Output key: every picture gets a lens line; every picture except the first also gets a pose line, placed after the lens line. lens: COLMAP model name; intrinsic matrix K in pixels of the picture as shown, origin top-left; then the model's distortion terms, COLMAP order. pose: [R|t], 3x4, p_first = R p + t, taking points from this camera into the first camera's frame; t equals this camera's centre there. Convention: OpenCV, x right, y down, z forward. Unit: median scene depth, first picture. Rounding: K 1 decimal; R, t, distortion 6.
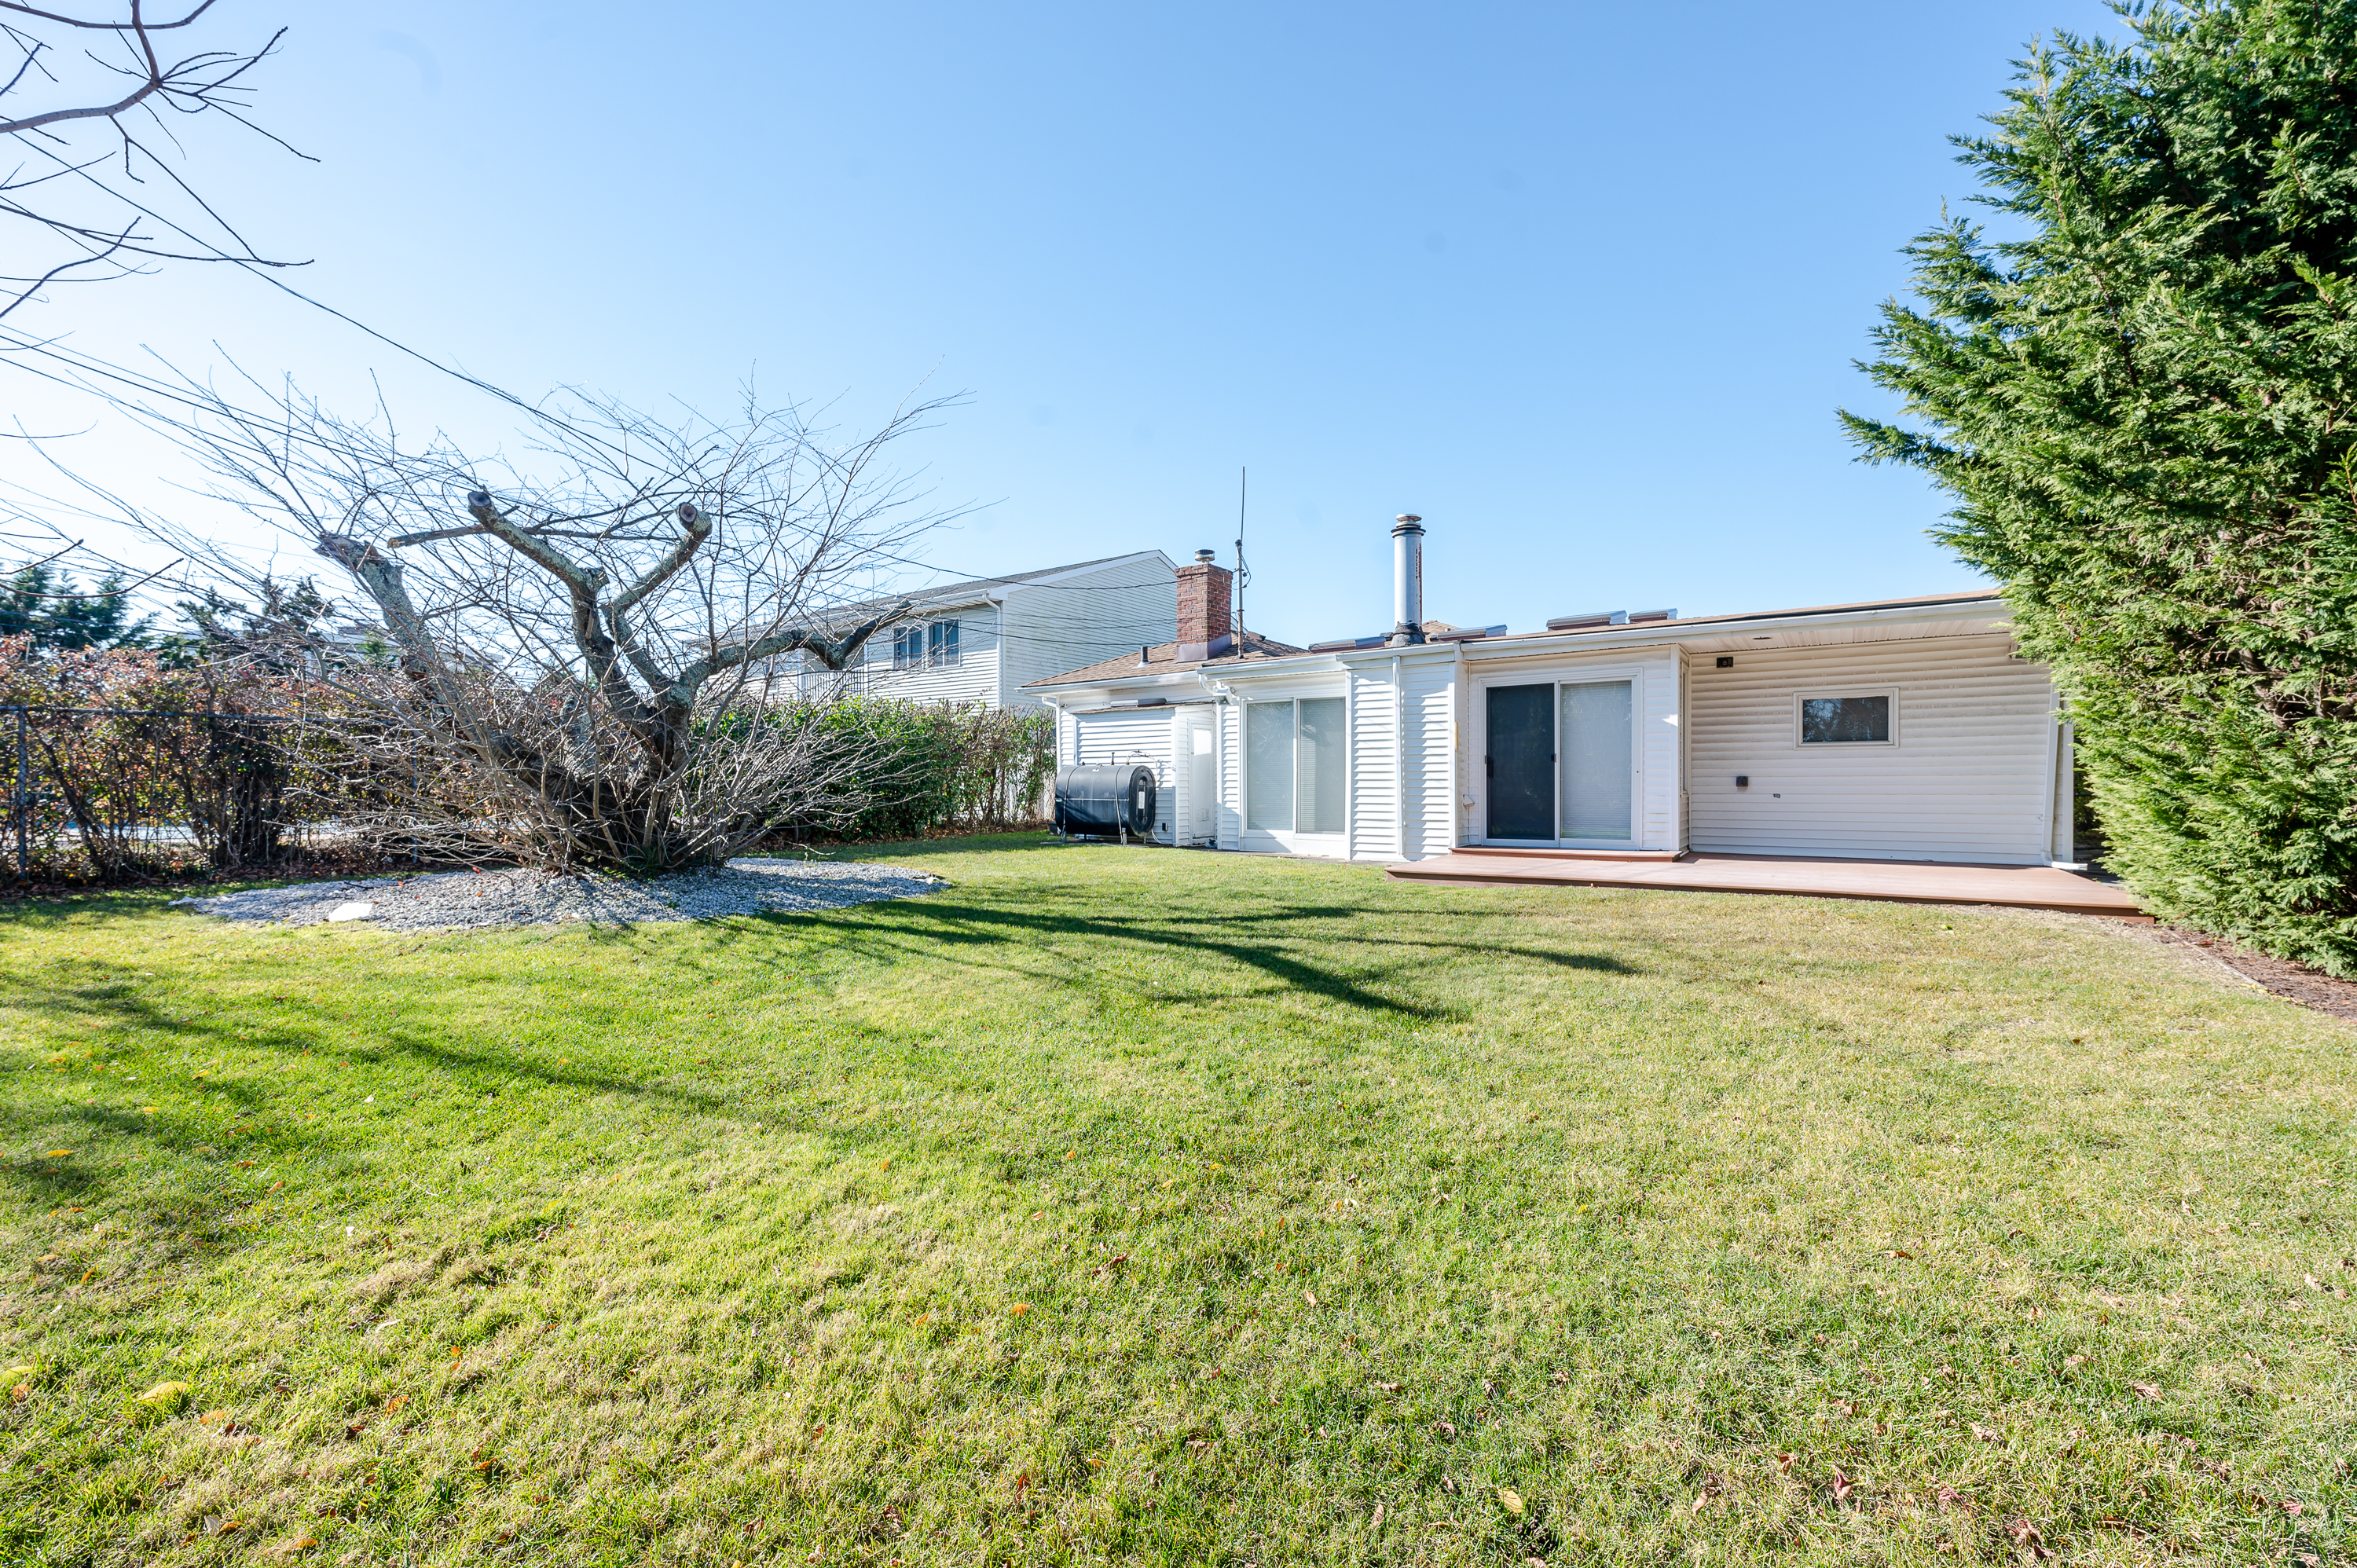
lens RADIAL K [[939.4, 0, 1178.5], [0, 939.4, 784.0], [0, 0, 1]] dist [0.000033, -0.000038]
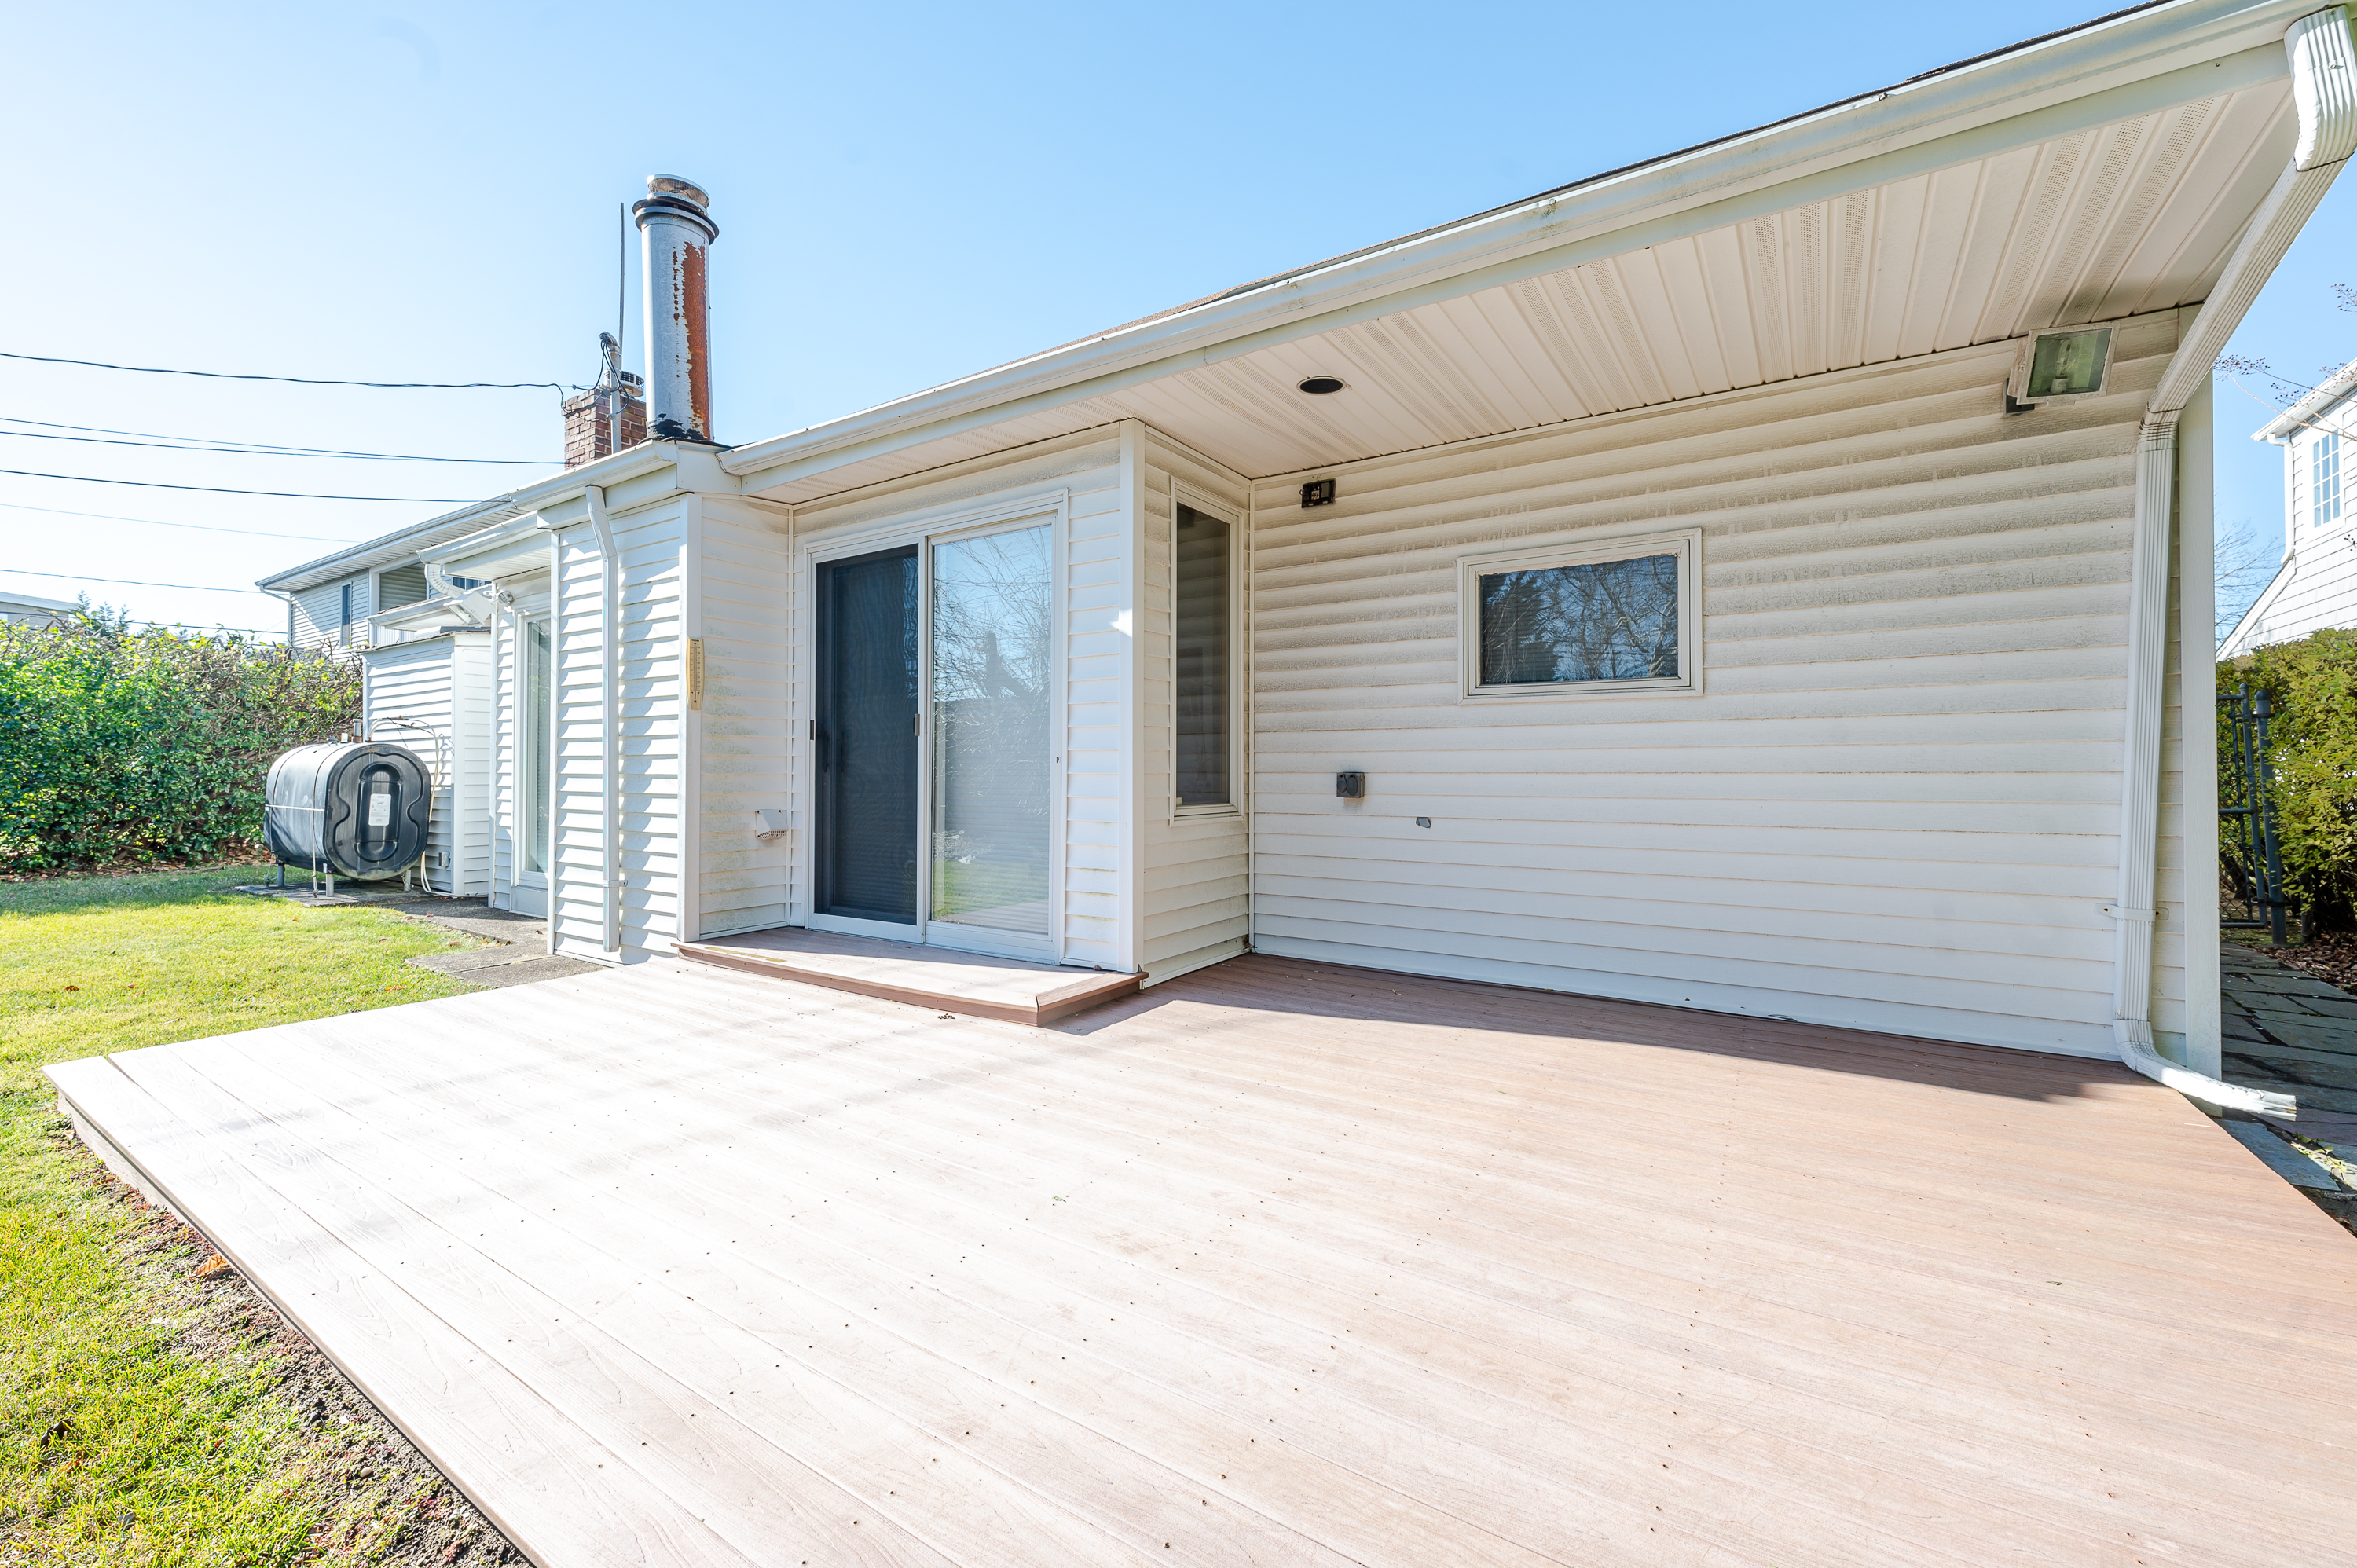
lens RADIAL K [[959.8, 0, 1178.2], [0, 959.8, 756.1], [0, 0, 1]] dist [0.000716, 0.000038]
pose [[0.999921, 0.004212, 0.011835, 0.511980], [-0.004007, 0.999843, -0.017249, -0.007458], [-0.011906, 0.017200, 0.999781, 0.579671]]
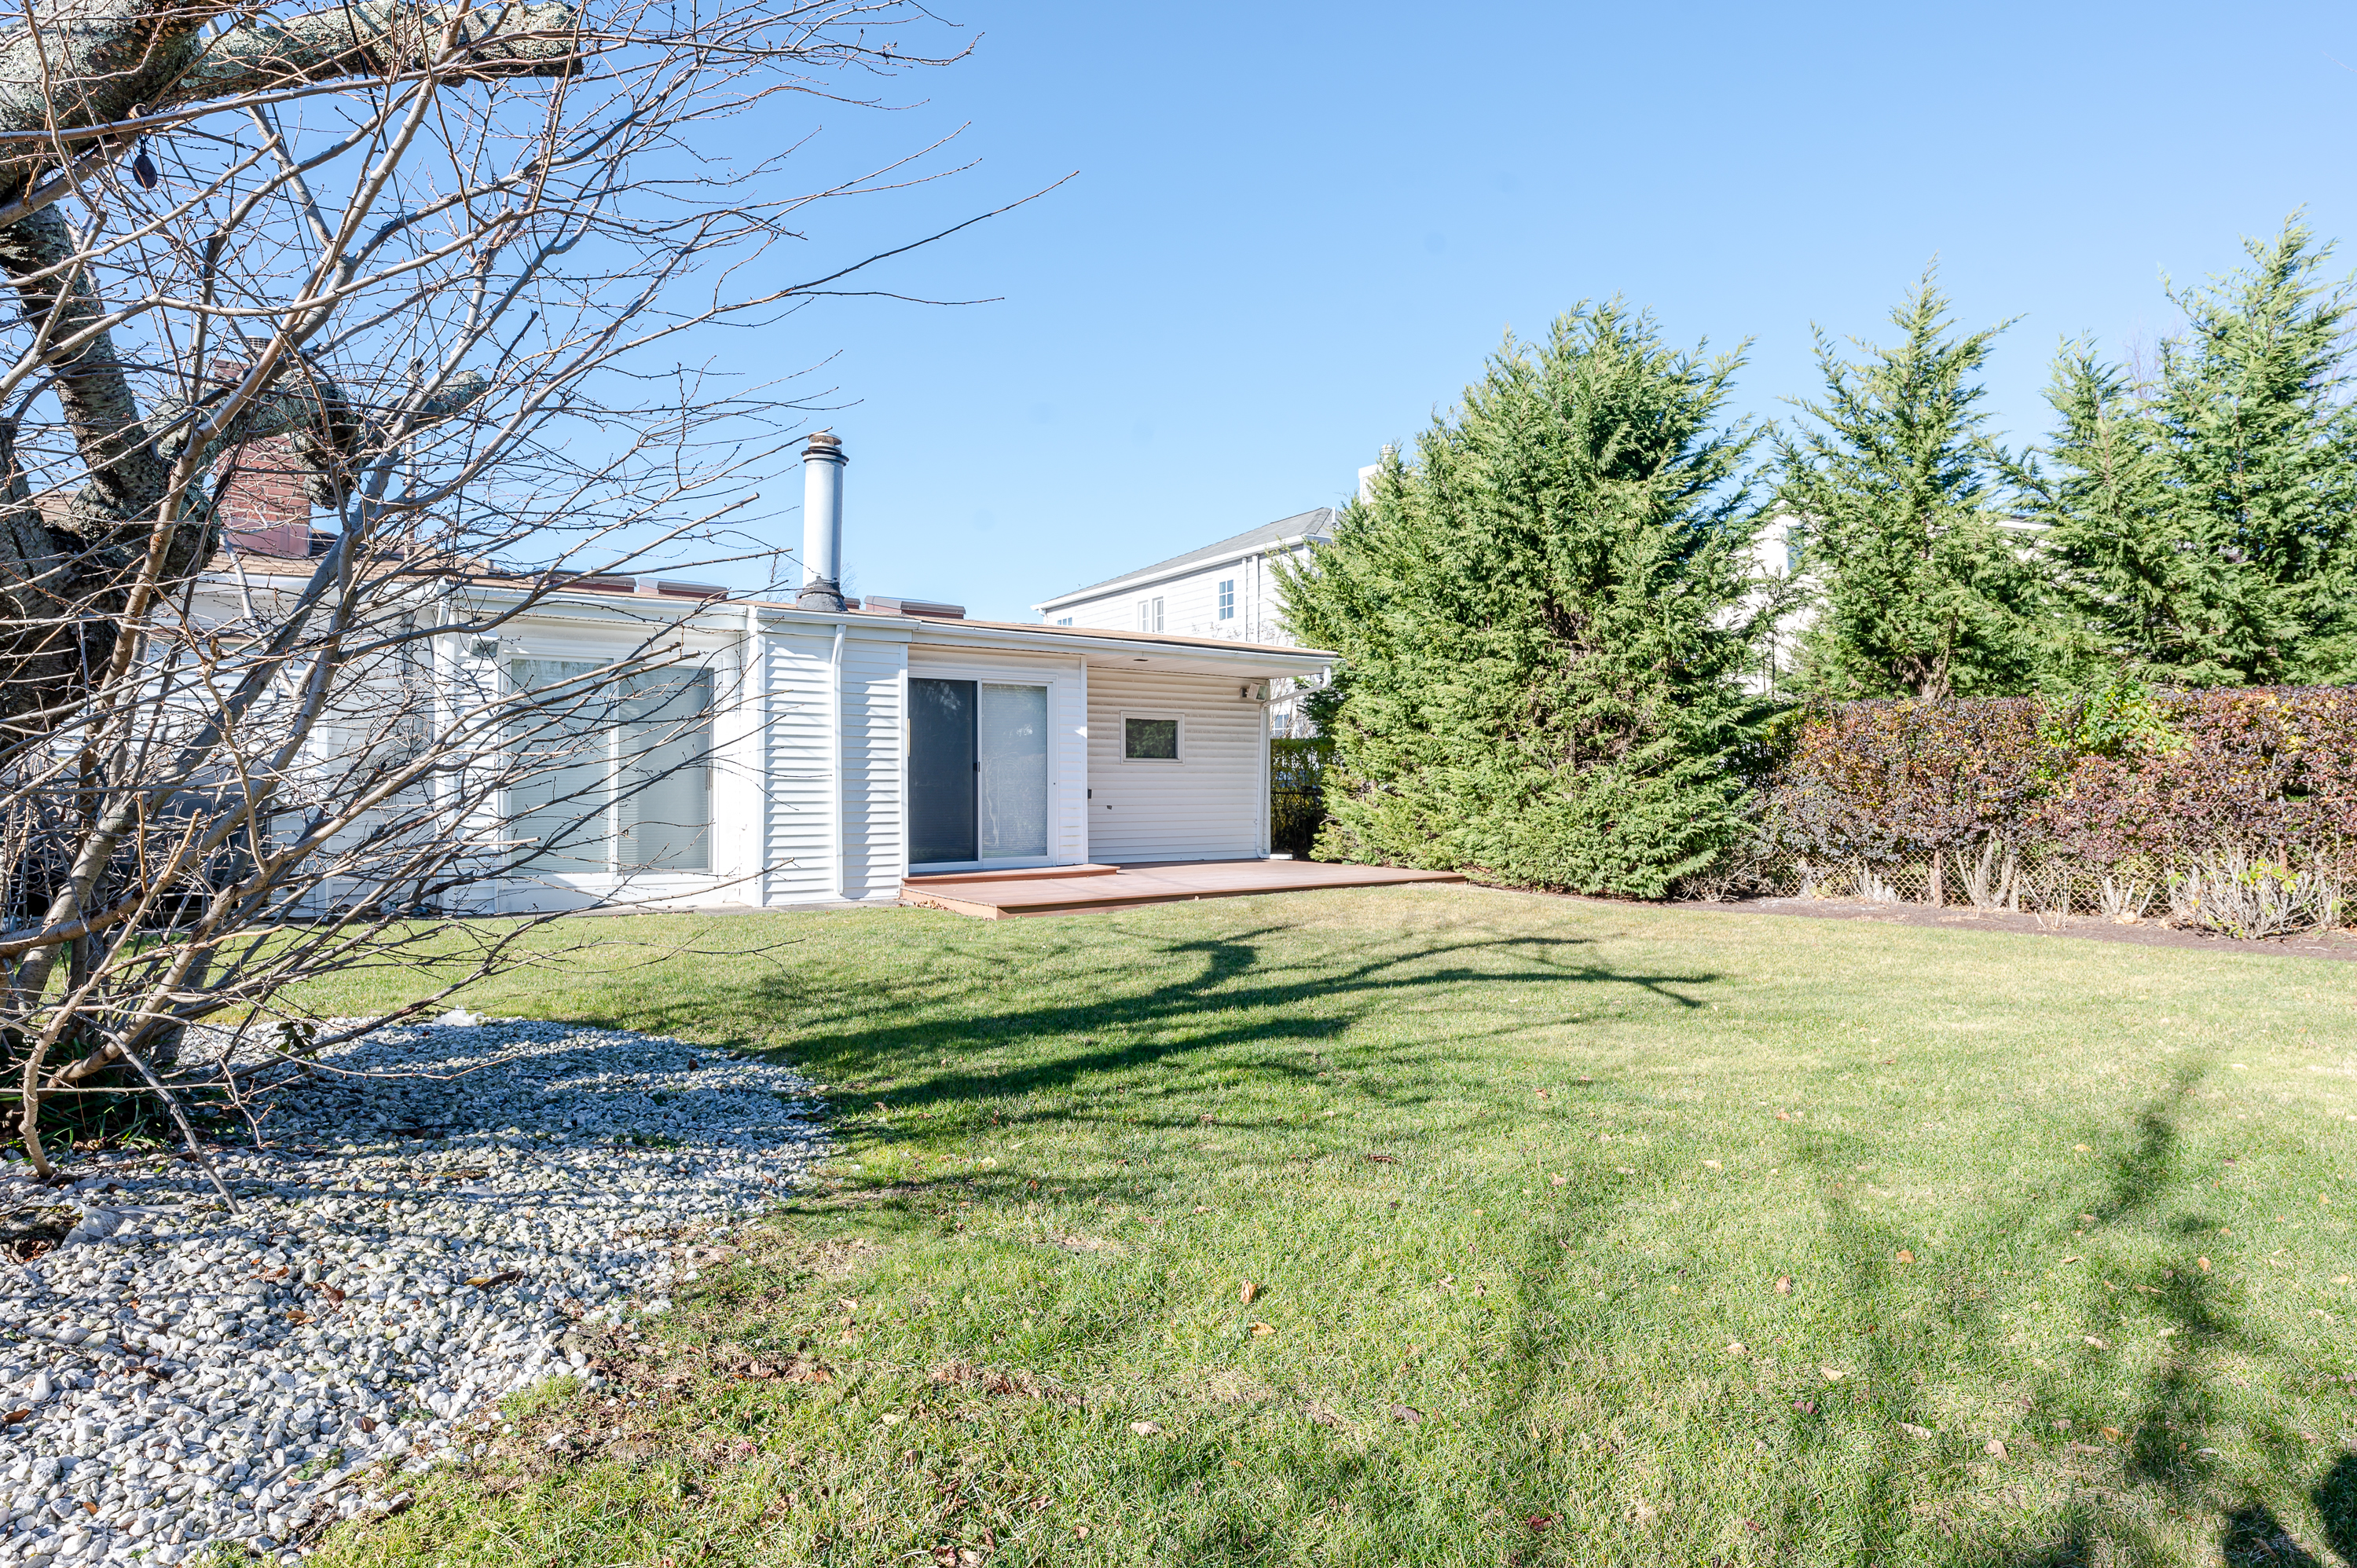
lens RADIAL K [[1250.7, 0, 1178.5], [0, 1250.7, 784.0], [0, 0, 1]] dist [-0.000286, -0.000023]
pose [[0.302791, 0.008872, 0.953016, -0.653244], [-0.000758, 0.999959, -0.009069, -0.001618], [-0.953057, 0.002023, 0.302785, 0.468655]]
